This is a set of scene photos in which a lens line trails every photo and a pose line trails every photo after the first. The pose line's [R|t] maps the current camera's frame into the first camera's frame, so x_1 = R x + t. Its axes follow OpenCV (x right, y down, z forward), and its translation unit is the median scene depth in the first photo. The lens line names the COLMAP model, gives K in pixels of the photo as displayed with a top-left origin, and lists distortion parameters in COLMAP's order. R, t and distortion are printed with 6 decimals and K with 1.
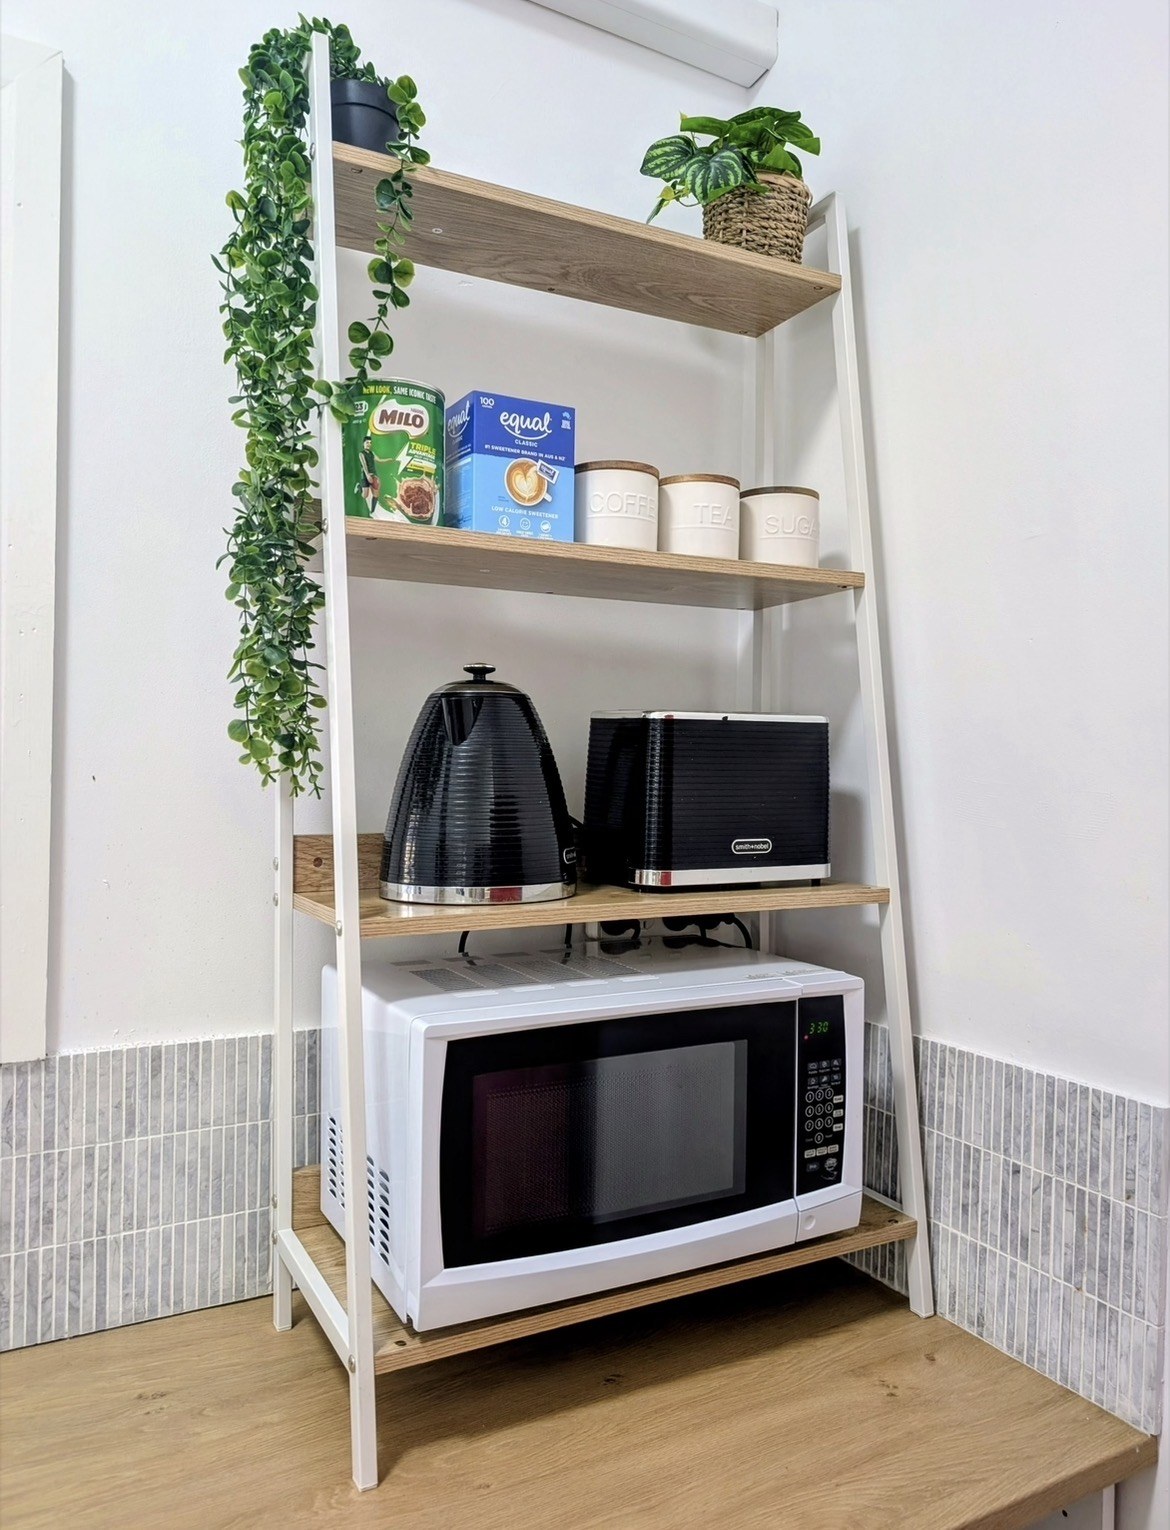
lens RADIAL K [[1112.1, 0, 582.6], [0, 1112.1, 769.7], [0, 0, 1]] dist [-0.001092, -0.003169]
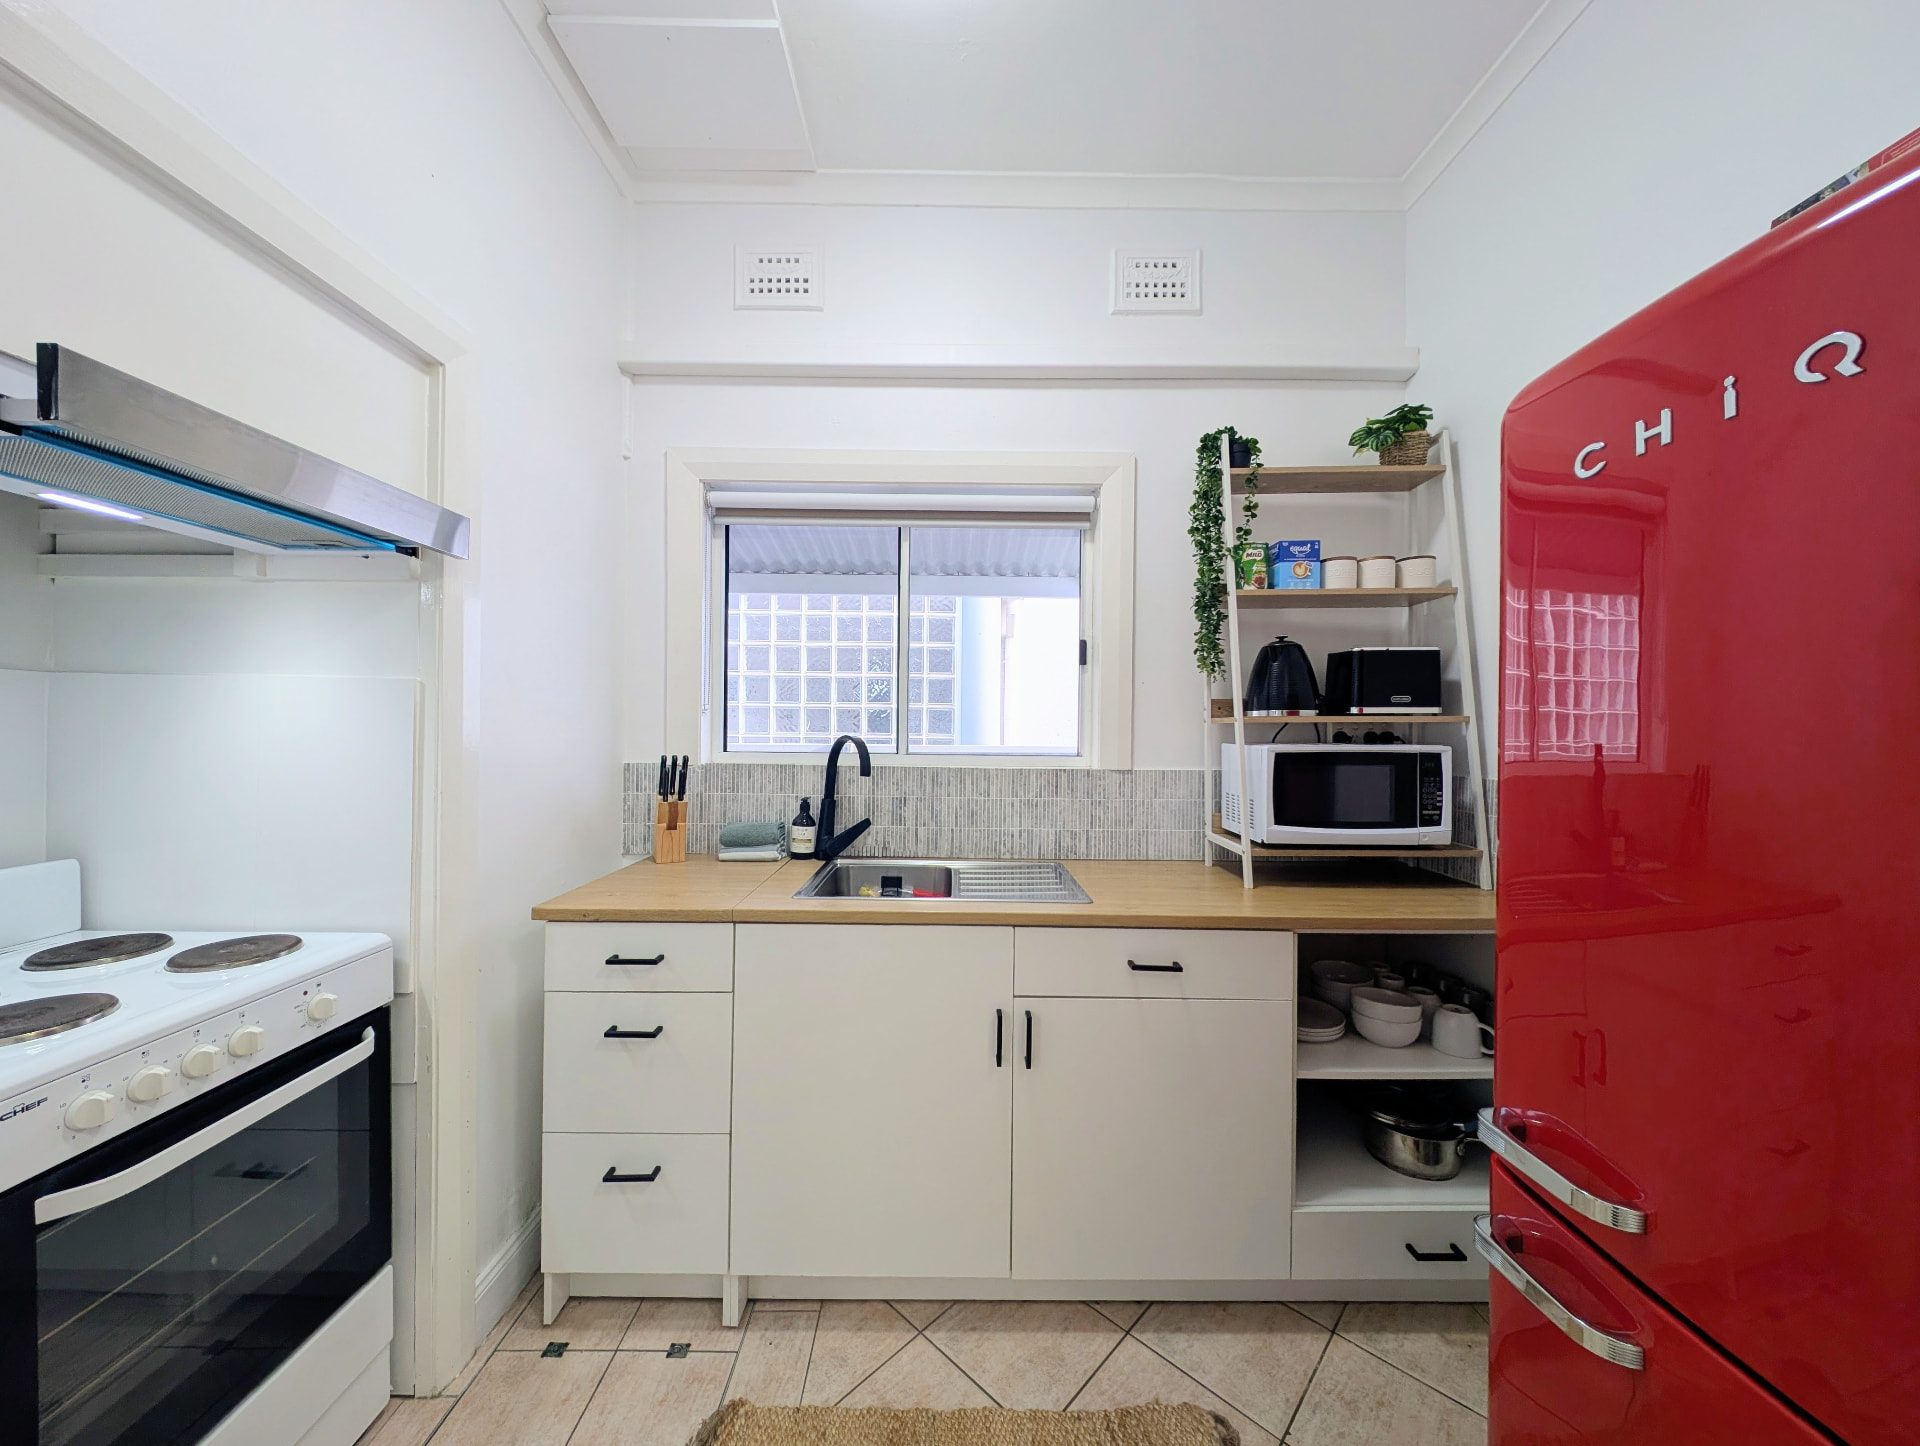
lens RADIAL K [[676.1, 0, 953.7], [0, 676.1, 723.4], [0, 0, 1]] dist [0.012471, -0.000189]
pose [[0.872849, -0.008198, -0.487922, 0.018052], [0.003652, 0.999941, -0.010268, 0.146500], [0.487978, 0.007181, 0.872827, -0.929075]]
